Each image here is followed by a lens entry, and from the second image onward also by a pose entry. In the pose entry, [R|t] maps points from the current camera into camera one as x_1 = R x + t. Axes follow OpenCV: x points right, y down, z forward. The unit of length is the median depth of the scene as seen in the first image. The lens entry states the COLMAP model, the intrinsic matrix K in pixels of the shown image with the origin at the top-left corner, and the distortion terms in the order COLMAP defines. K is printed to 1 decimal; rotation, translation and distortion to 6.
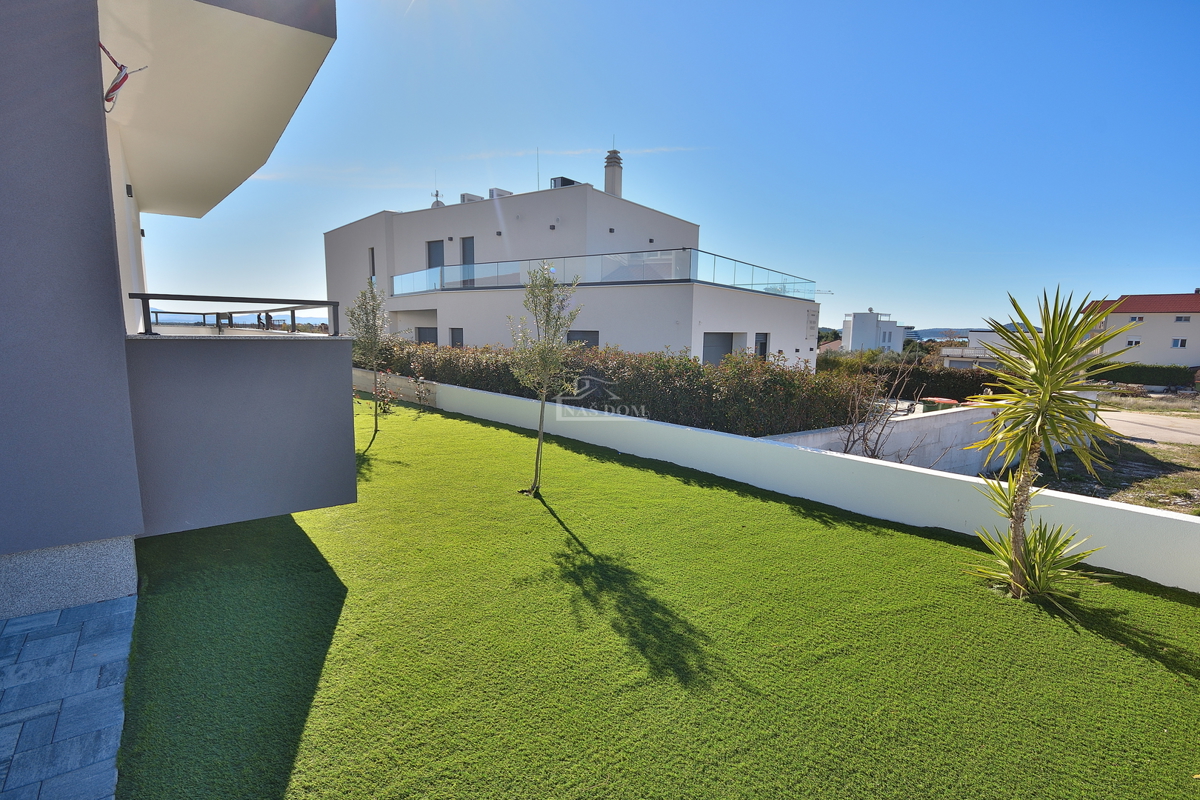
lens RADIAL K [[574.6, 0, 600.0], [0, 574.6, 400.0], [0, 0, 1]] dist [-0.001425, -0.000728]
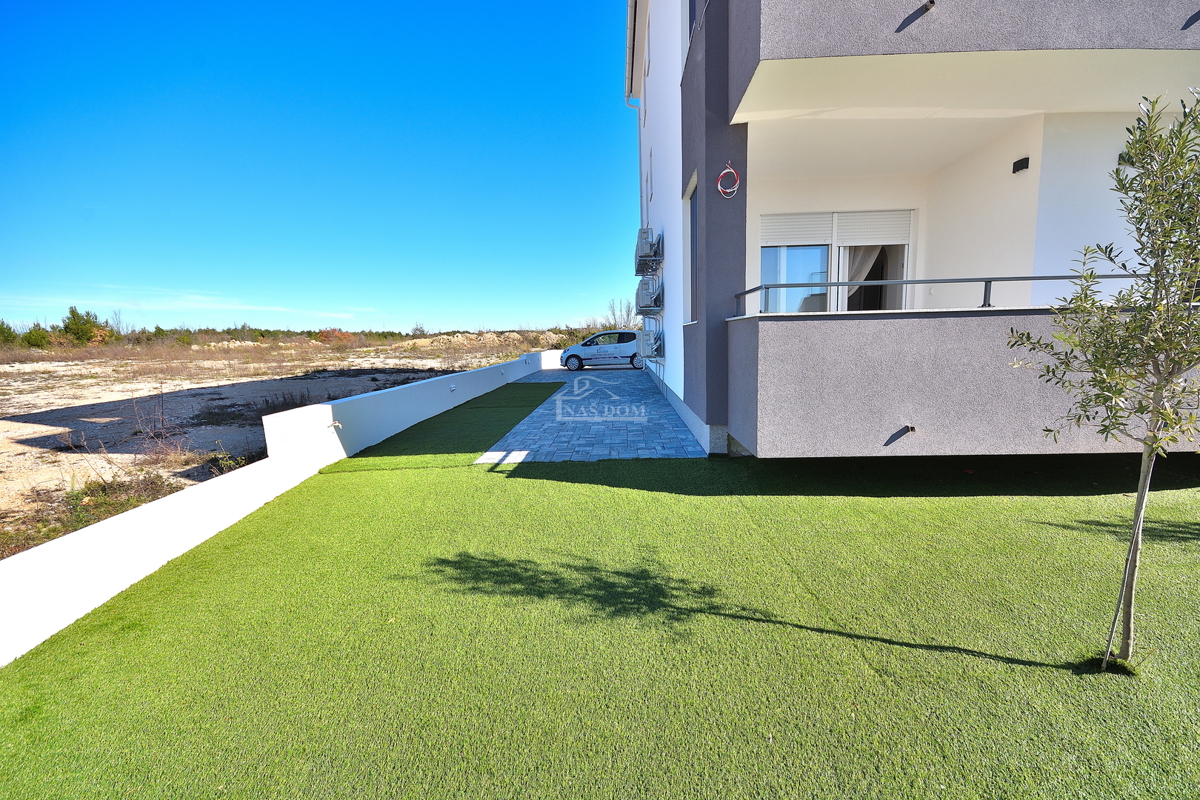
lens RADIAL K [[517.4, 0, 608.1], [0, 517.4, 410.1], [0, 0, 1]] dist [0.016317, -0.000481]
pose [[-0.615528, 0.104090, -0.781211, 0.359522], [-0.080929, 0.977652, 0.194029, -0.060080], [0.783949, 0.182653, -0.593348, 0.852759]]
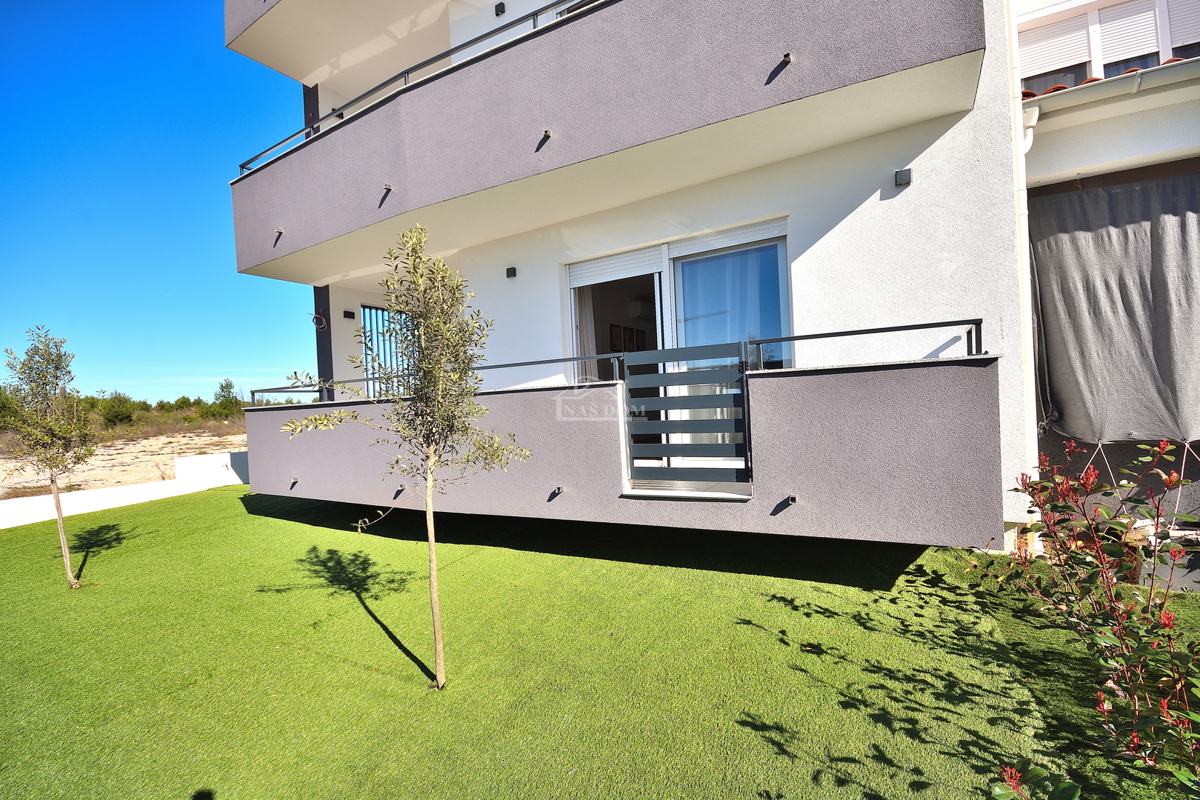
lens RADIAL K [[528.7, 0, 601.6], [0, 528.7, 405.4], [0, 0, 1]] dist [0.015088, -0.014843]
pose [[-0.928694, 0.032177, -0.369449, -0.522582], [-0.011554, 0.993235, 0.115547, -0.204589], [0.370668, 0.111576, -0.922039, 1.877413]]
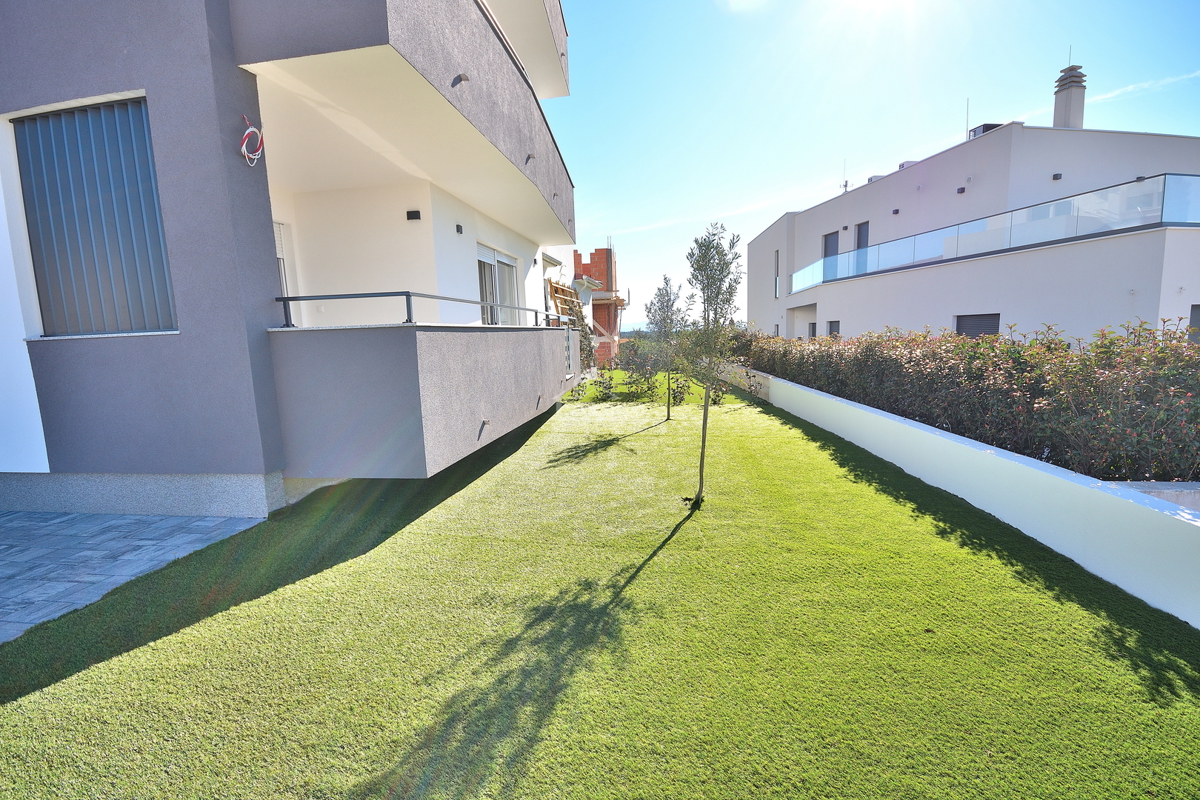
lens RADIAL K [[524.5, 0, 603.7], [0, 524.5, 402.7], [0, 0, 1]] dist [0.017827, -0.015531]
pose [[0.705989, 0.053517, -0.706197, 0.310385], [-0.042435, 0.998546, 0.033249, -0.006075], [0.706950, 0.006494, 0.707234, 0.332600]]
